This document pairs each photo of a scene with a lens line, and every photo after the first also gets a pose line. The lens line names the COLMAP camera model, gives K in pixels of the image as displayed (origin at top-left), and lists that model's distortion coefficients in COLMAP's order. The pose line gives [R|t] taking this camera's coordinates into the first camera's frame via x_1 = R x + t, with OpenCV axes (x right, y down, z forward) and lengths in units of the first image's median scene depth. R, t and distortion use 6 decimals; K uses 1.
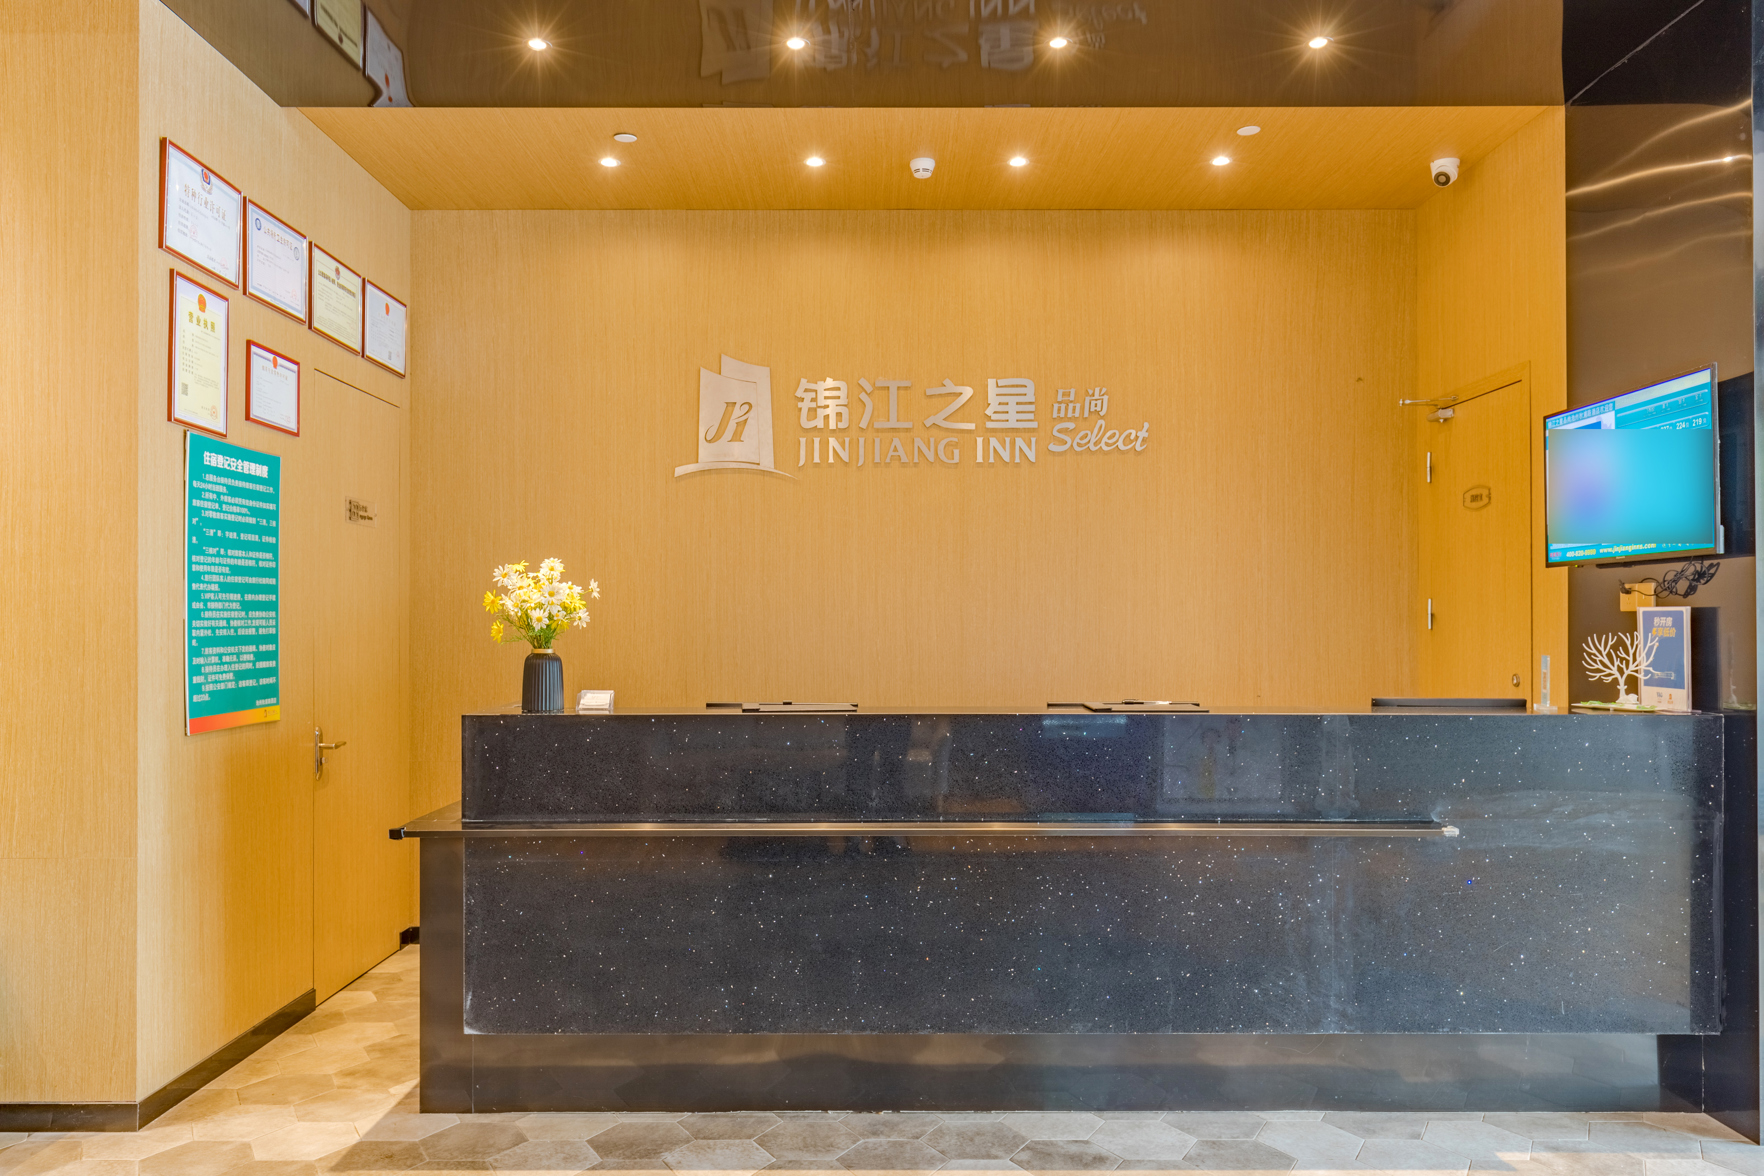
lens RADIAL K [[1291.2, 0, 886.1], [0, 1291.2, 609.8], [0, 0, 1]] dist [0.002357, 0.000816]
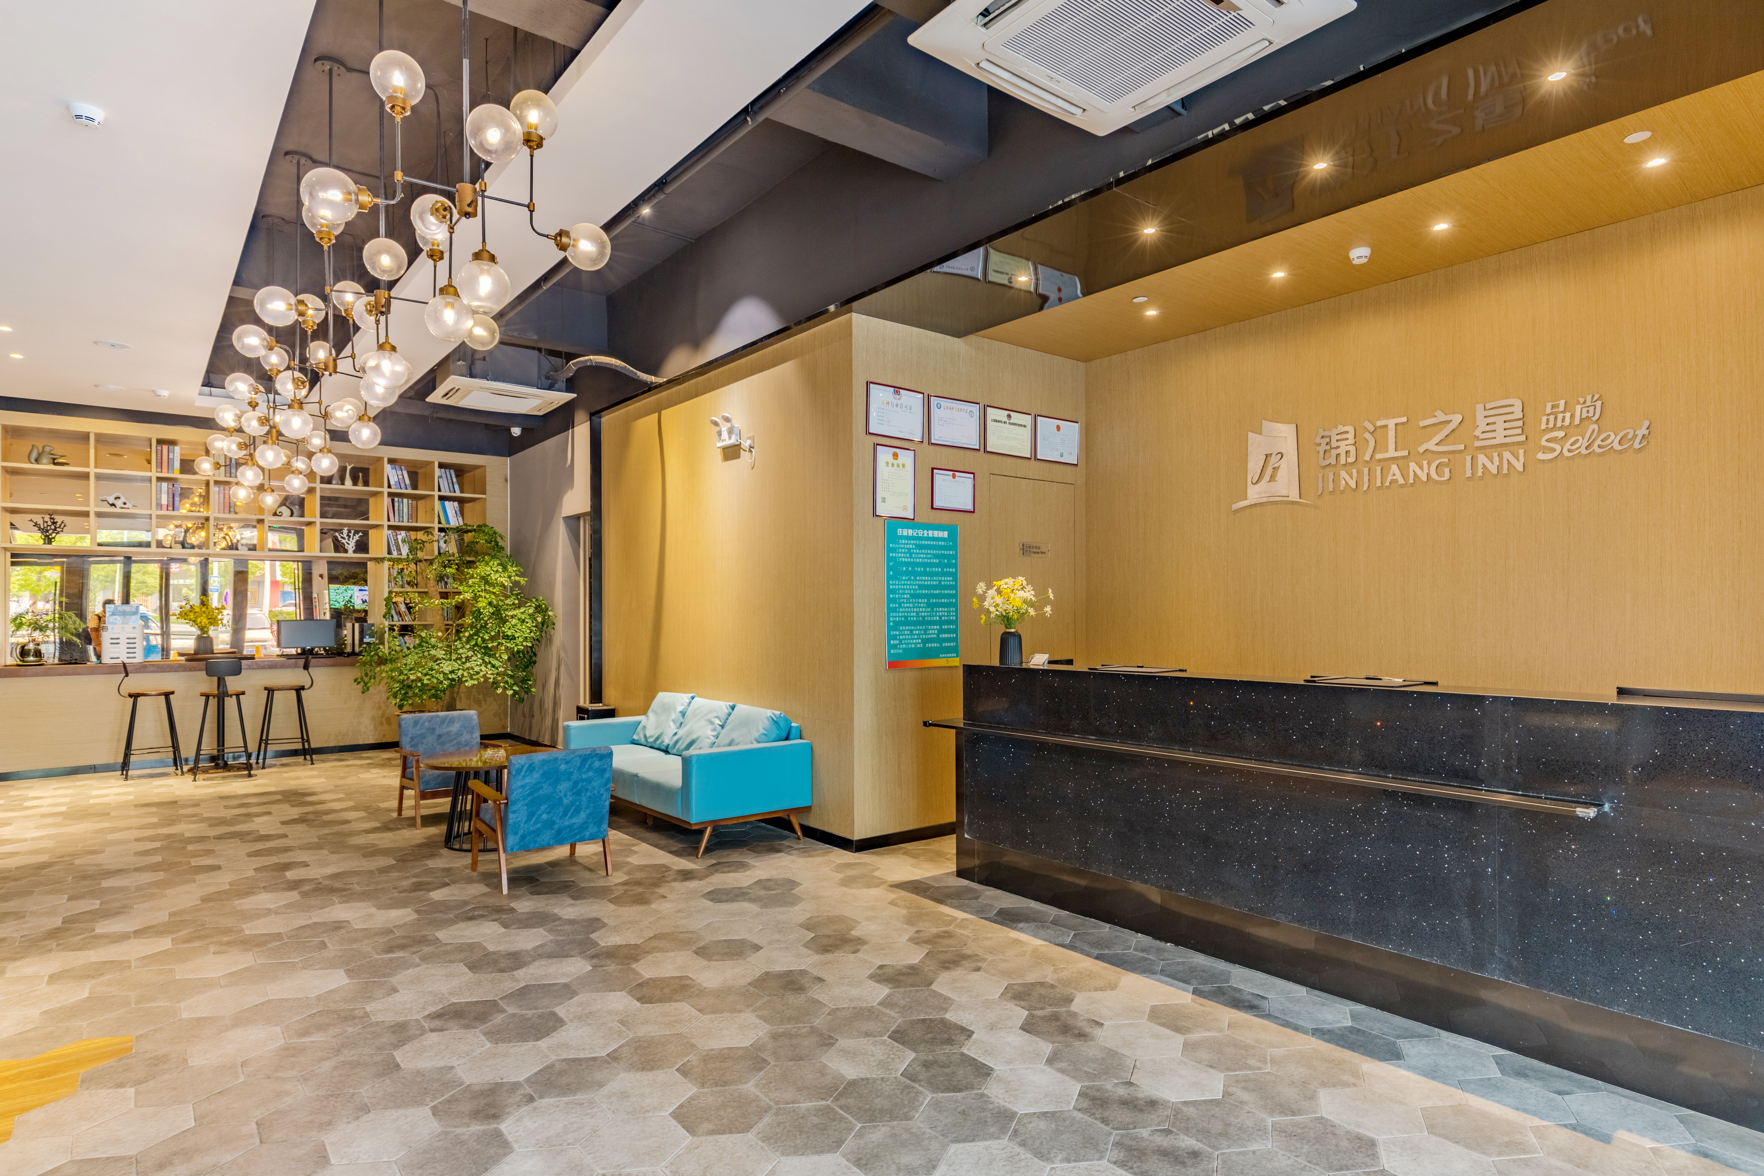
lens RADIAL K [[954.9, 0, 879.4], [0, 954.9, 603.8], [0, 0, 1]] dist [0.002644, -0.000555]
pose [[0.616828, -0.008295, -0.787054, 0.615837], [0.009413, 0.999951, -0.003162, -0.001355], [0.787042, -0.005458, 0.616875, 0.058927]]
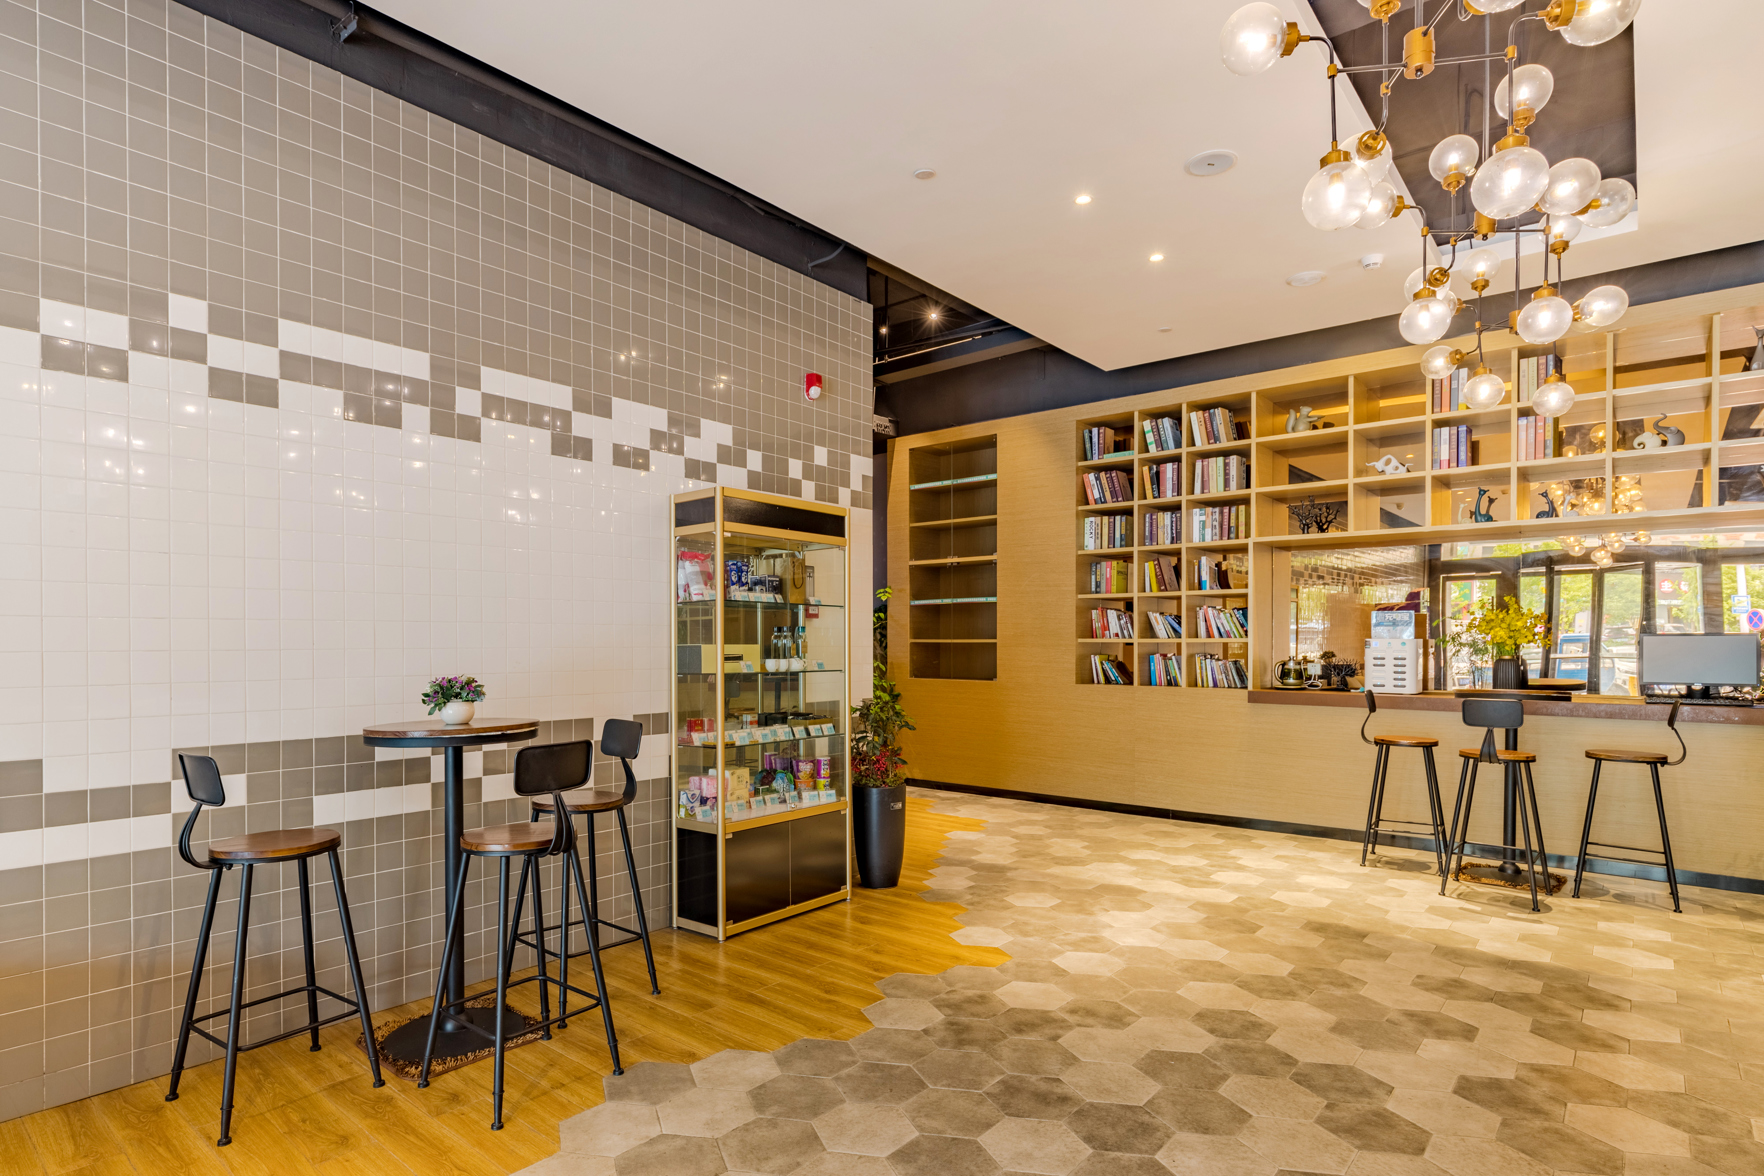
lens RADIAL K [[924.2, 0, 867.1], [0, 924.2, 643.1], [0, 0, 1]] dist [0.001624, 0.000791]
pose [[-0.645570, 0.003969, -0.763691, -0.486254], [0.005714, 0.999984, 0.000366, 0.024240], [0.763680, -0.004127, -0.645582, 0.367455]]
